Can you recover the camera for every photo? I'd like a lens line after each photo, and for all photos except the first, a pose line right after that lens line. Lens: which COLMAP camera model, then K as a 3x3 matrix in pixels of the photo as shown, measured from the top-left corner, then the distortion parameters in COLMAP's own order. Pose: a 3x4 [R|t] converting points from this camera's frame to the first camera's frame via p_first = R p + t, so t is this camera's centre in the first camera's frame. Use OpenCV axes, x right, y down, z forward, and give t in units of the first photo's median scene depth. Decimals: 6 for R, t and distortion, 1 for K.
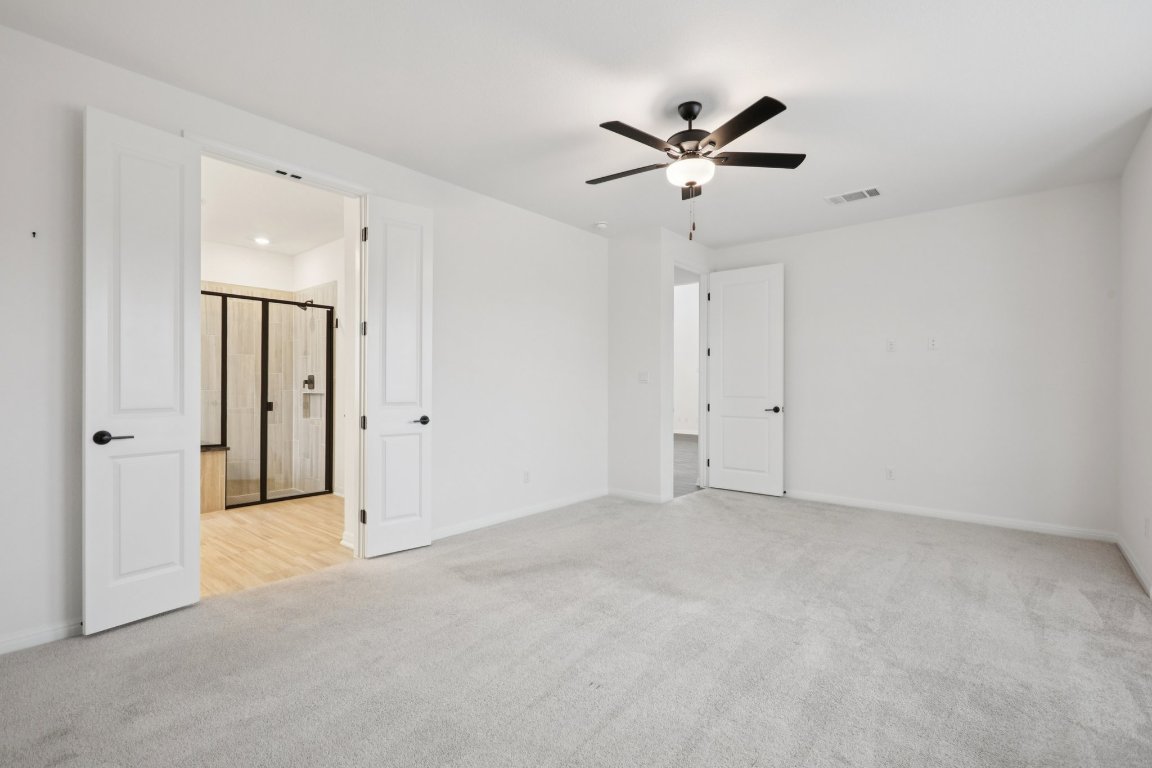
lens RADIAL K [[519.2, 0, 575.7], [0, 519.2, 384.2], [0, 0, 1]] dist [0.000991, -0.000647]
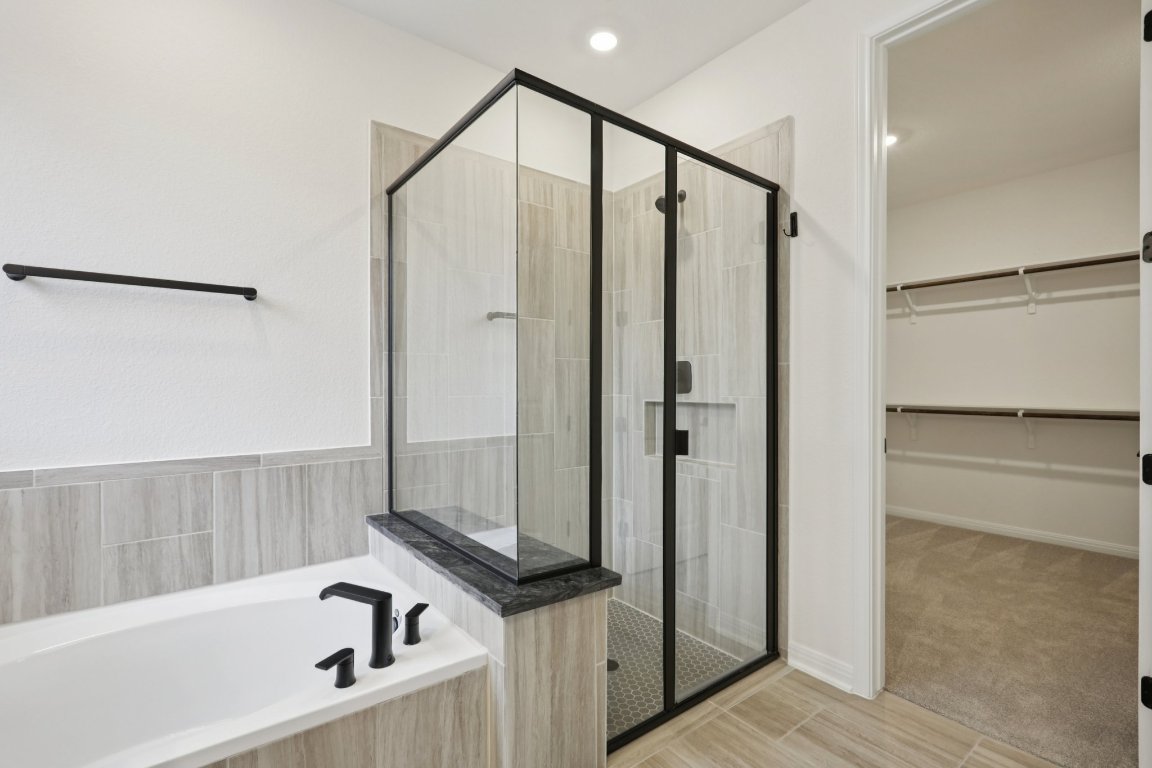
lens RADIAL K [[519.2, 0, 575.3], [0, 519.2, 386.3], [0, 0, 1]] dist [0.000991, -0.000647]
pose [[0.979362, -0.003144, -0.202090, -0.544113], [0.003346, 0.999994, 0.000658, 0.003065], [0.202087, -0.001321, 0.979367, 0.587509]]
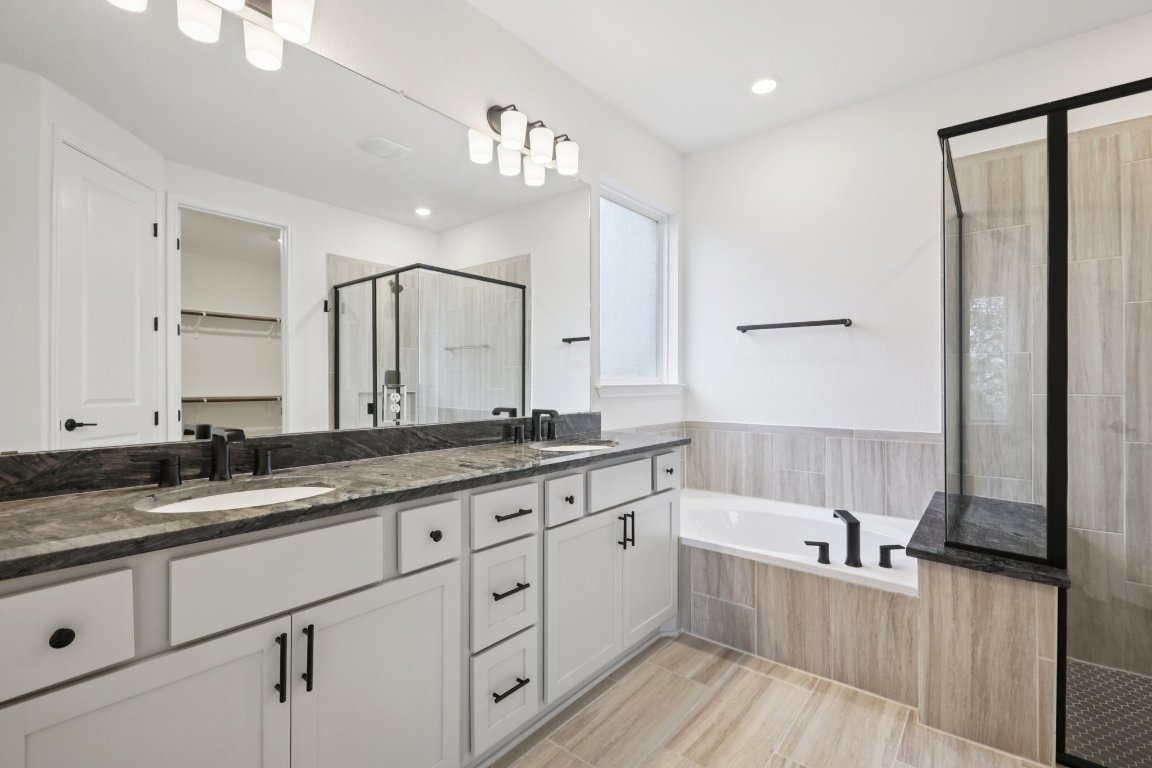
lens RADIAL K [[519.2, 0, 578.9], [0, 519.2, 382.3], [0, 0, 1]] dist [0.000991, -0.000647]
pose [[0.011669, -0.003959, -0.999924, -0.306633], [0.000109, 0.999992, -0.003958, 0.003231], [0.999932, -0.000063, 0.011669, 0.607177]]
